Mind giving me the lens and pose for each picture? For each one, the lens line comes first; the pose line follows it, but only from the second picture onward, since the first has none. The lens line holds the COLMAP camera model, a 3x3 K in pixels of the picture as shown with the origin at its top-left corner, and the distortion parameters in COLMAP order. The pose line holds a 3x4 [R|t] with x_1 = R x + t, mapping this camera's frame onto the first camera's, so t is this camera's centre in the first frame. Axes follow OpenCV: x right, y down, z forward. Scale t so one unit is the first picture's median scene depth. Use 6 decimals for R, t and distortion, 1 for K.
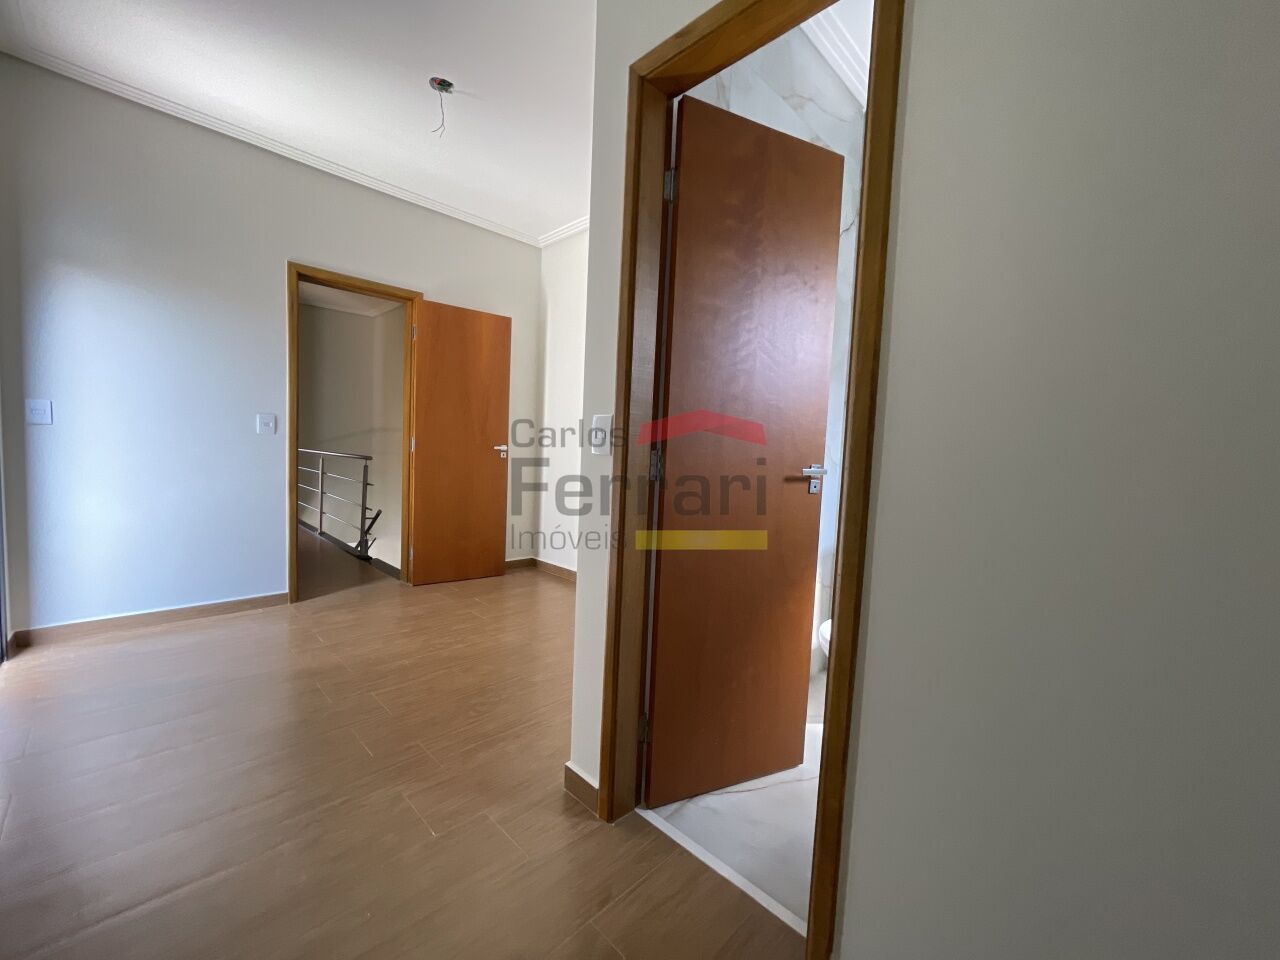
lens RADIAL K [[518.8, 0, 638.5], [0, 518.8, 481.5], [0, 0, 1]] dist [0.002934, 0.001045]
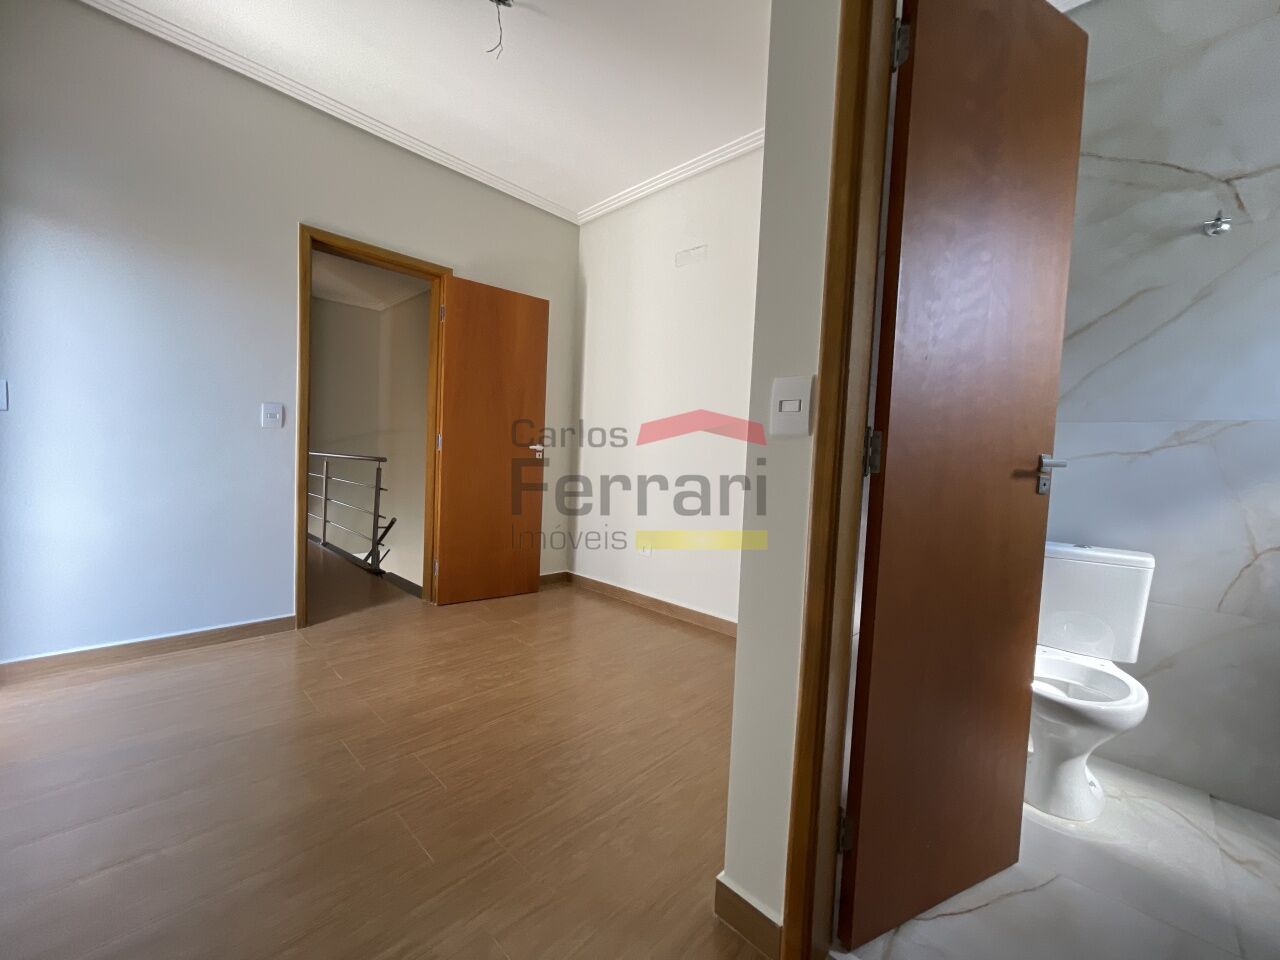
lens RADIAL K [[518.8, 0, 639.7], [0, 518.8, 480.9], [0, 0, 1]] dist [0.002934, 0.001045]
pose [[0.999903, -0.000699, 0.013899, -0.119109], [0.000935, 0.999855, -0.016998, 0.008693], [-0.013885, 0.017010, 0.999759, 0.136097]]
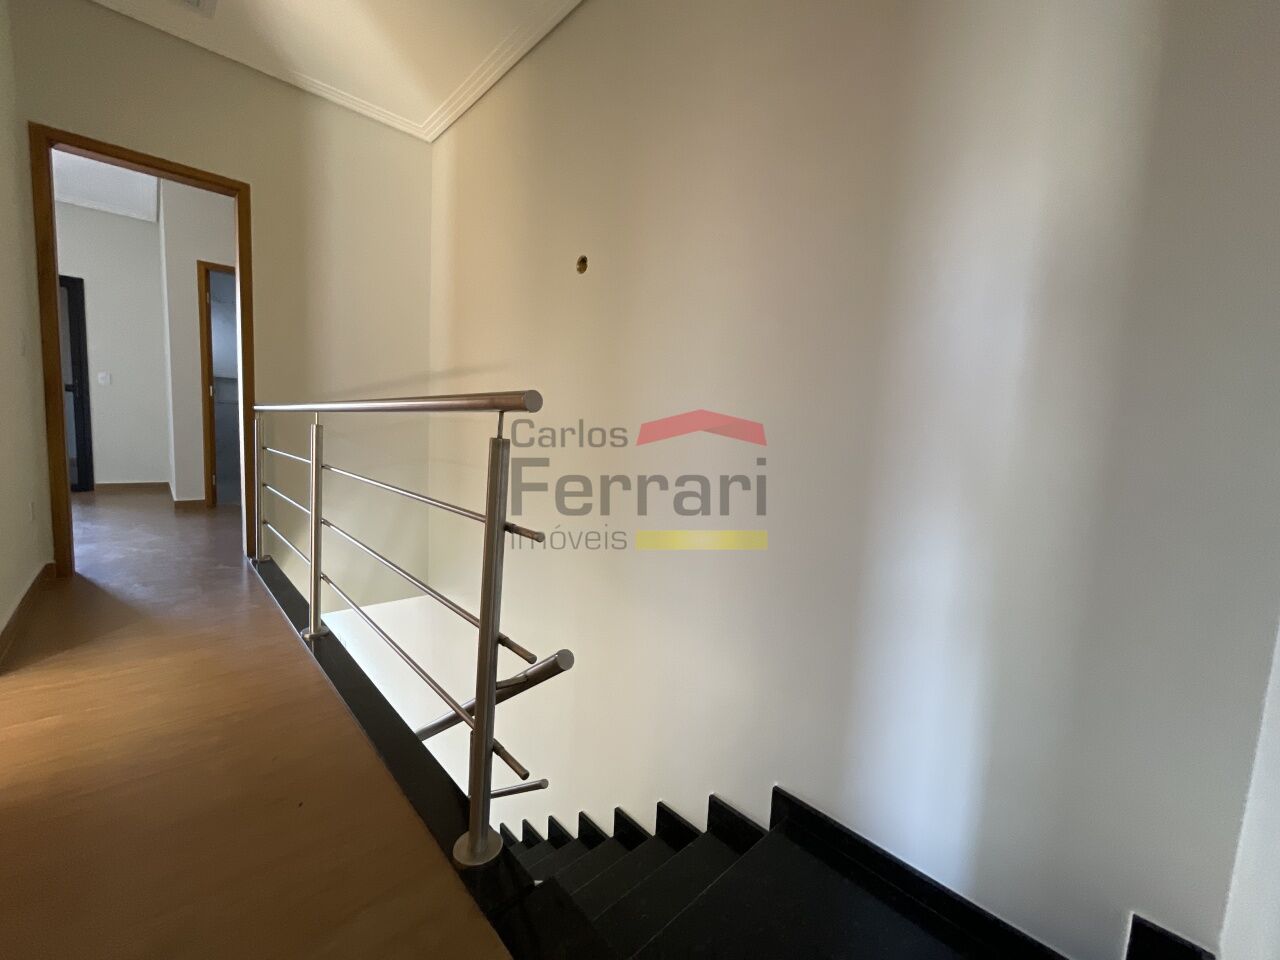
lens RADIAL K [[518.8, 0, 640.8], [0, 518.8, 482.3], [0, 0, 1]] dist [0.002934, 0.001045]
pose [[0.999676, 0.007858, -0.024218, -0.621466], [-0.007127, 0.999521, 0.030118, -0.027314], [0.024443, -0.029936, 0.999253, 1.062446]]
